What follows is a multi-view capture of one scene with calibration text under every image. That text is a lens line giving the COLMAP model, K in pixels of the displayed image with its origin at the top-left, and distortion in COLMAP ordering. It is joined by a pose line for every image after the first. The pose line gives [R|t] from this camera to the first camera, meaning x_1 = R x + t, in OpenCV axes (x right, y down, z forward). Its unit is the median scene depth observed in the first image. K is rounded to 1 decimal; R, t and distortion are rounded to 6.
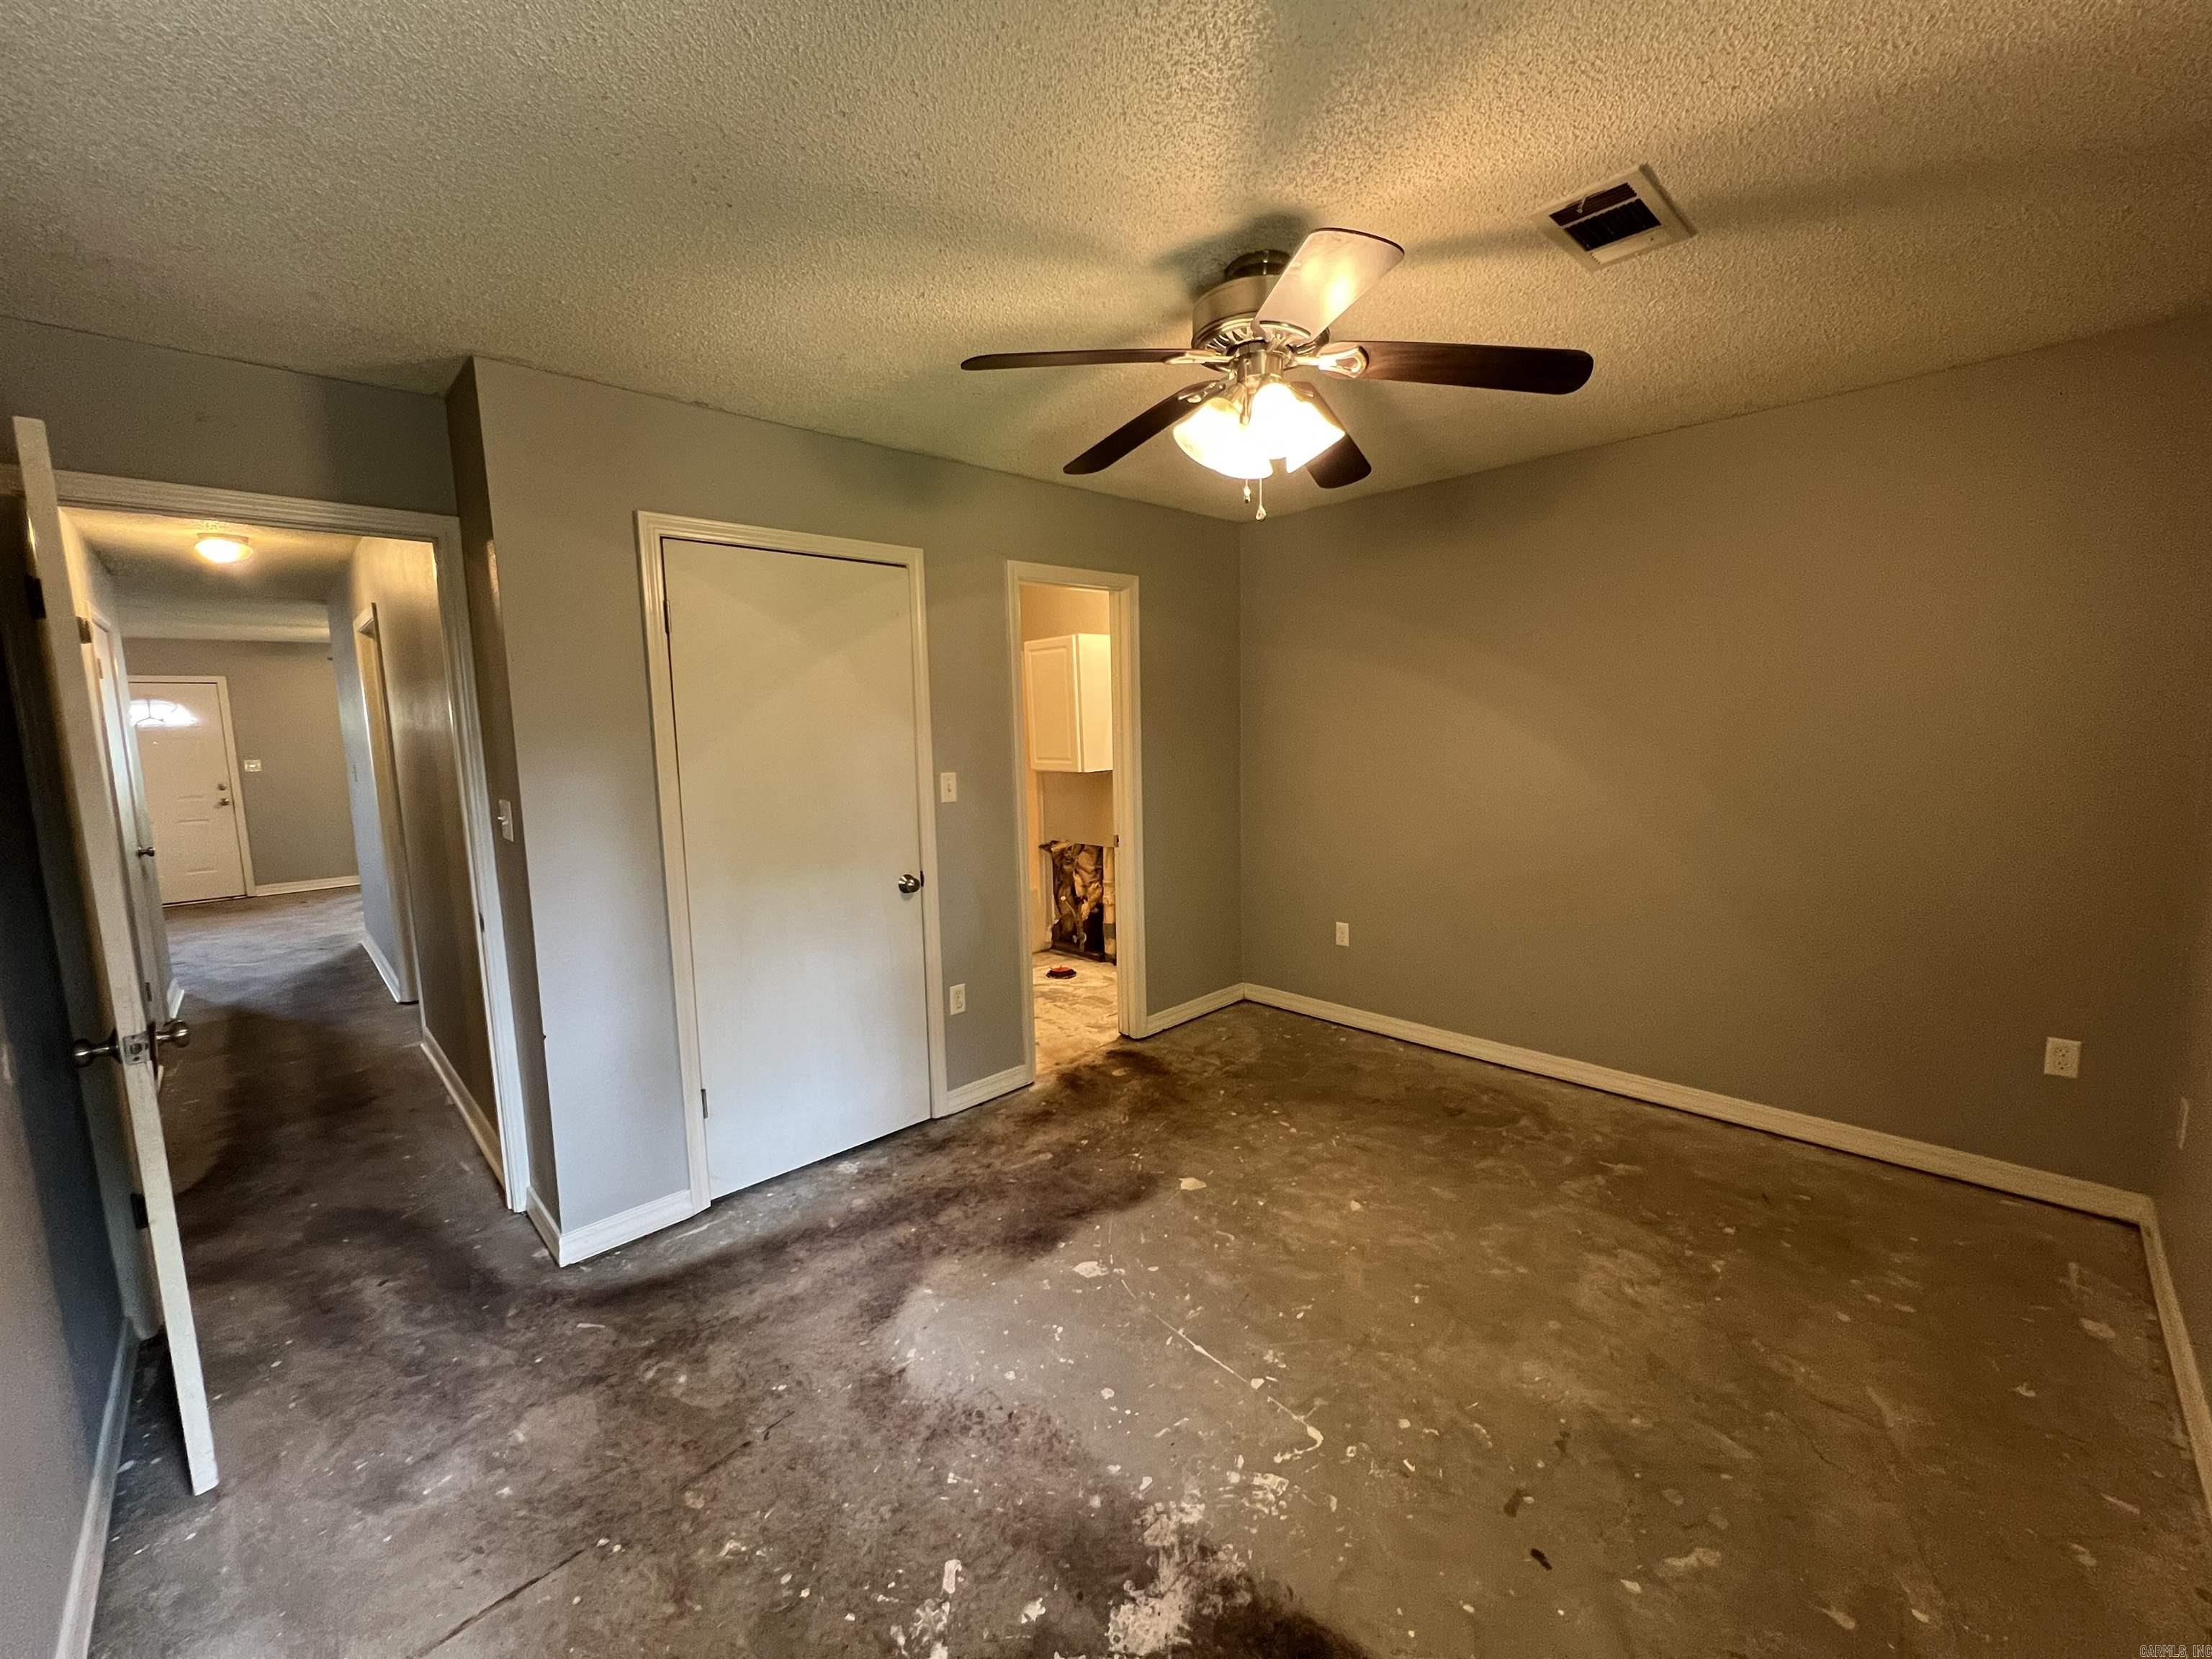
lens RADIAL K [[888.5, 0, 1103.6], [0, 888.5, 830.6], [0, 0, 1]] dist [-0.005786, 0.000170]
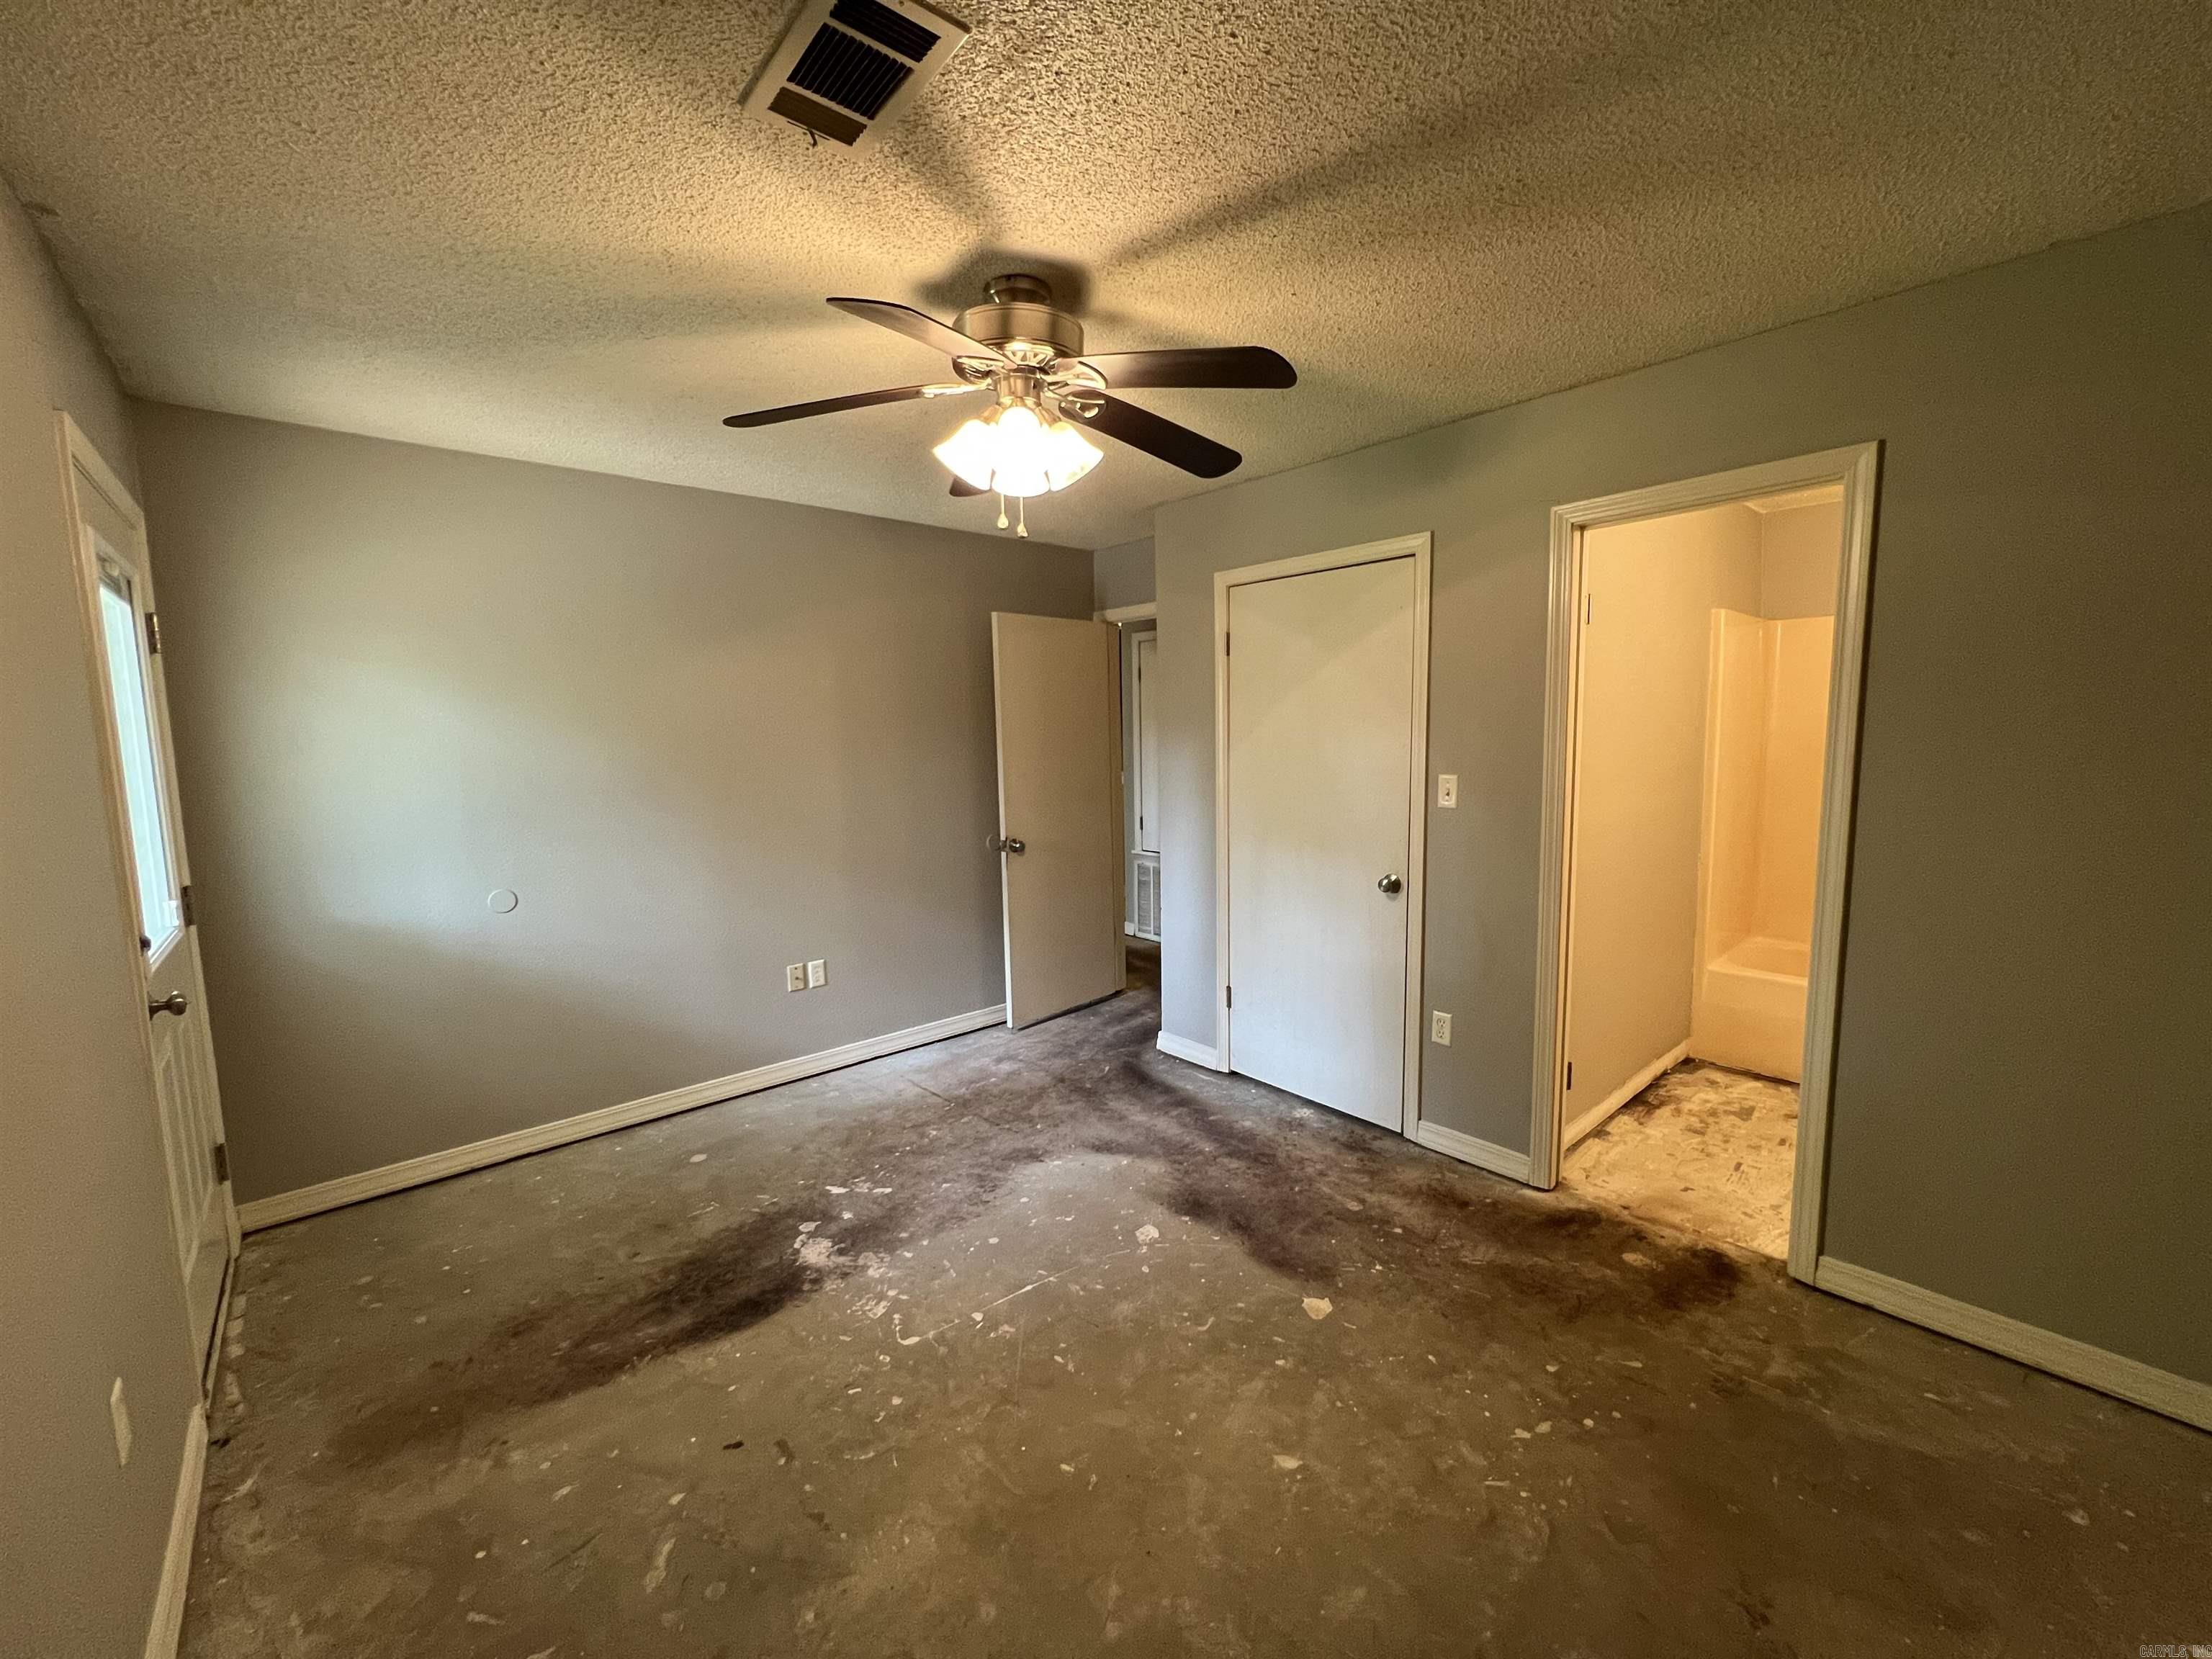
lens RADIAL K [[888.5, 0, 1103.6], [0, 888.5, 830.6], [0, 0, 1]] dist [-0.005786, 0.000170]
pose [[-0.062794, 0.139018, -0.988297, 0.984637], [-0.101569, 0.984220, 0.144898, -0.139403], [0.992845, 0.109479, -0.047683, 0.941856]]
